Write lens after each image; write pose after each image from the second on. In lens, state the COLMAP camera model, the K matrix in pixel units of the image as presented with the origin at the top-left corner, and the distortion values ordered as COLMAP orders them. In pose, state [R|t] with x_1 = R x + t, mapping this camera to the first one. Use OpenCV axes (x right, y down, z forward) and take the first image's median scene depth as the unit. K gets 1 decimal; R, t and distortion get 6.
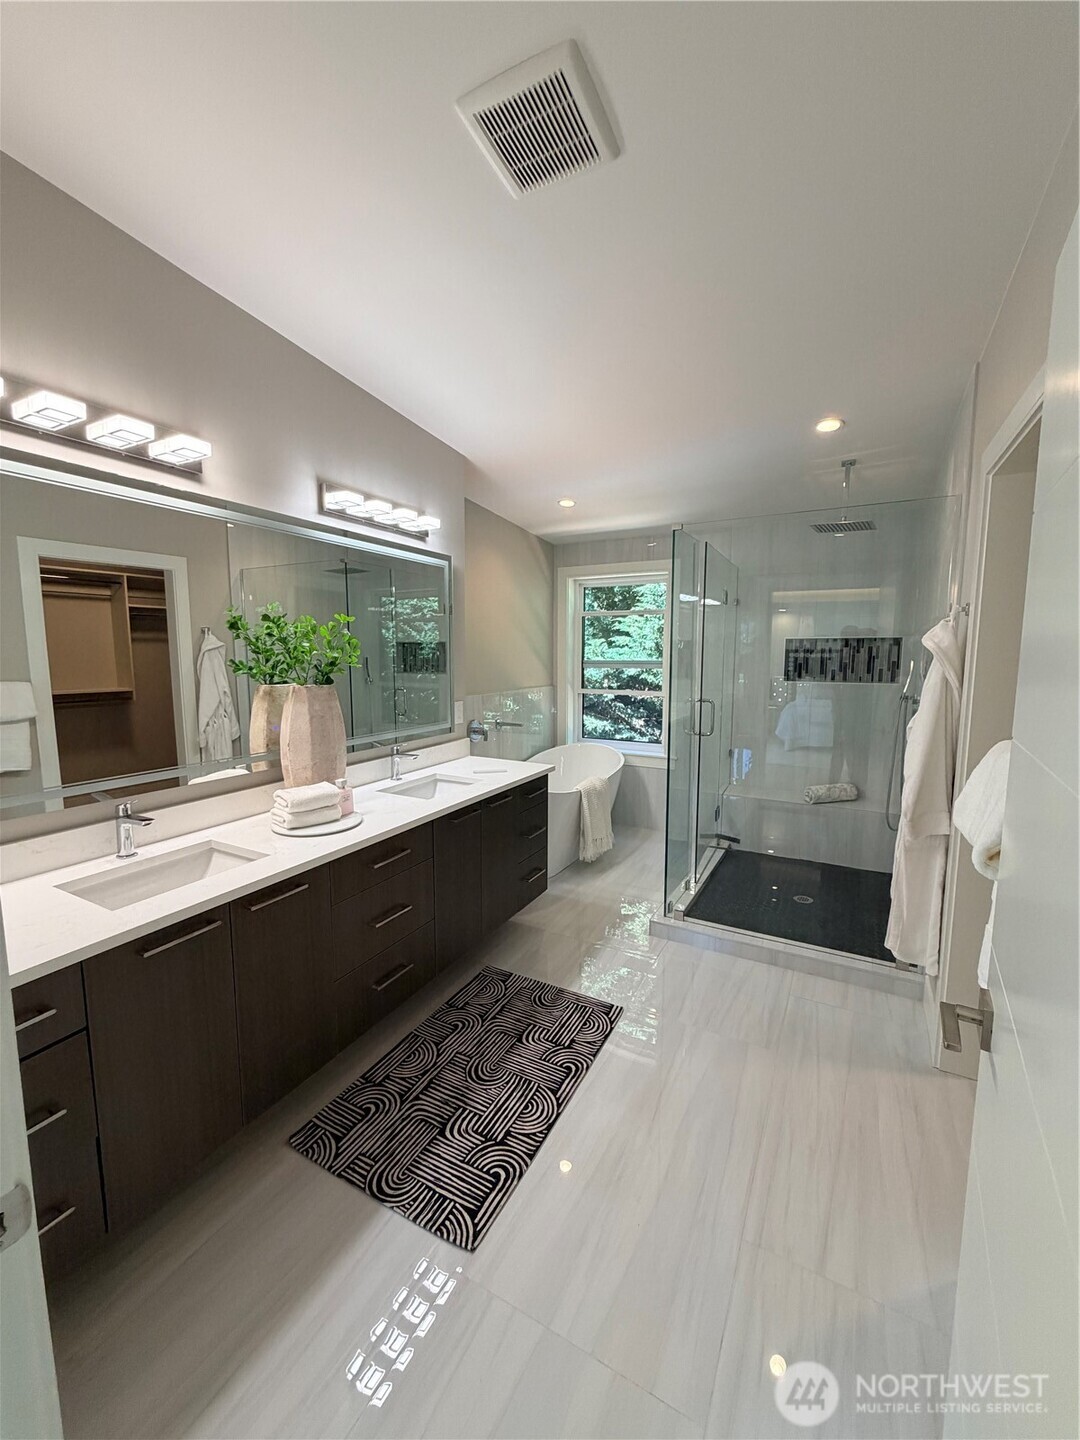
lens RADIAL K [[571.2, 0, 540.3], [0, 571.2, 721.2], [0, 0, 1]] dist [-0.001558, -0.000114]
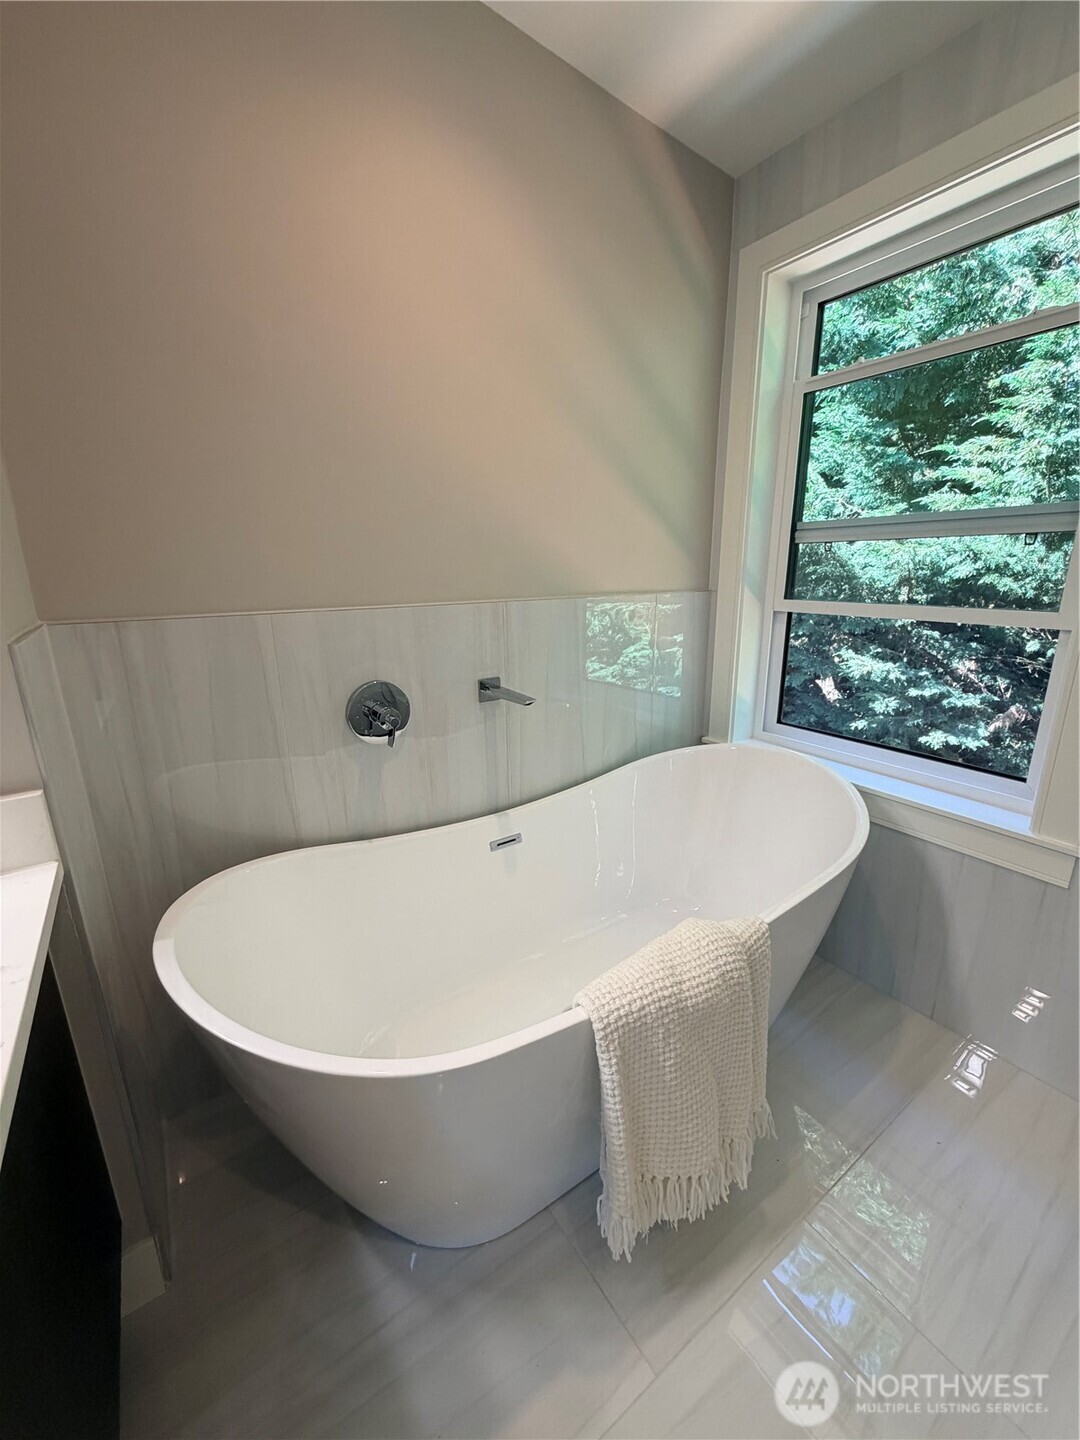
lens RADIAL K [[571.2, 0, 538.6], [0, 571.2, 724.7], [0, 0, 1]] dist [-0.001558, -0.000114]
pose [[0.888276, 0.107517, -0.446548, 0.062578], [-0.038237, 0.986151, 0.161380, -0.016869], [0.457715, -0.126275, 0.880086, 0.336990]]
